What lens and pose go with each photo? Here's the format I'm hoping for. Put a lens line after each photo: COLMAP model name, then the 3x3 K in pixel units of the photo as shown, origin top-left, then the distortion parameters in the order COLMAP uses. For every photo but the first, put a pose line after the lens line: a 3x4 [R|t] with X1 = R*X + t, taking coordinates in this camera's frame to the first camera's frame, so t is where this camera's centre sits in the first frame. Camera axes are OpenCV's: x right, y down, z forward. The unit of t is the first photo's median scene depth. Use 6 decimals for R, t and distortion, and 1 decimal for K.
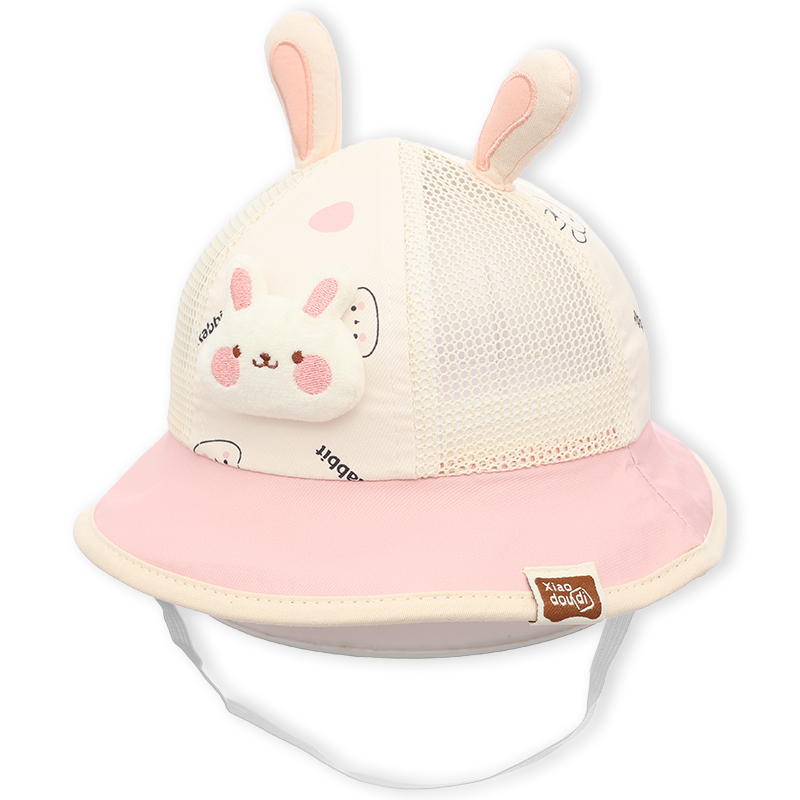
lens RADIAL K [[2085.5, 0, 391.3], [0, 2085.5, 364.7], [0, 0, 1]] dist [0.574132, 0.000000]
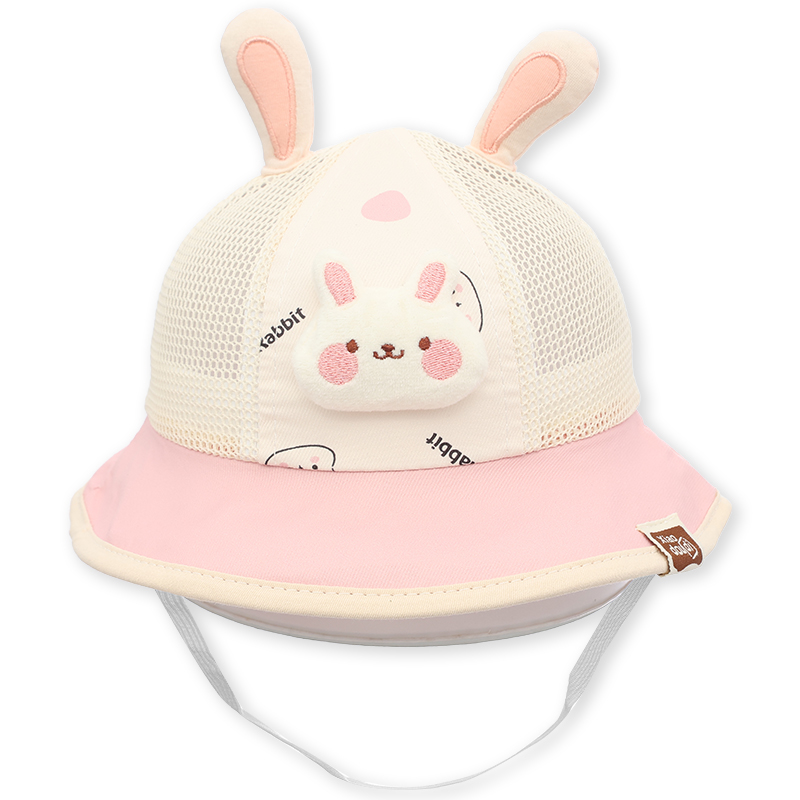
lens RADIAL K [[2085.5, 0, 381.1], [0, 2085.5, 356.1], [0, 0, 1]] dist [0.574132, 0.000000]
pose [[0.880318, -0.102331, 0.463216, -0.508082], [0.121830, 0.992475, -0.012279, 0.011559], [-0.458474, 0.067243, 0.886160, 0.134458]]
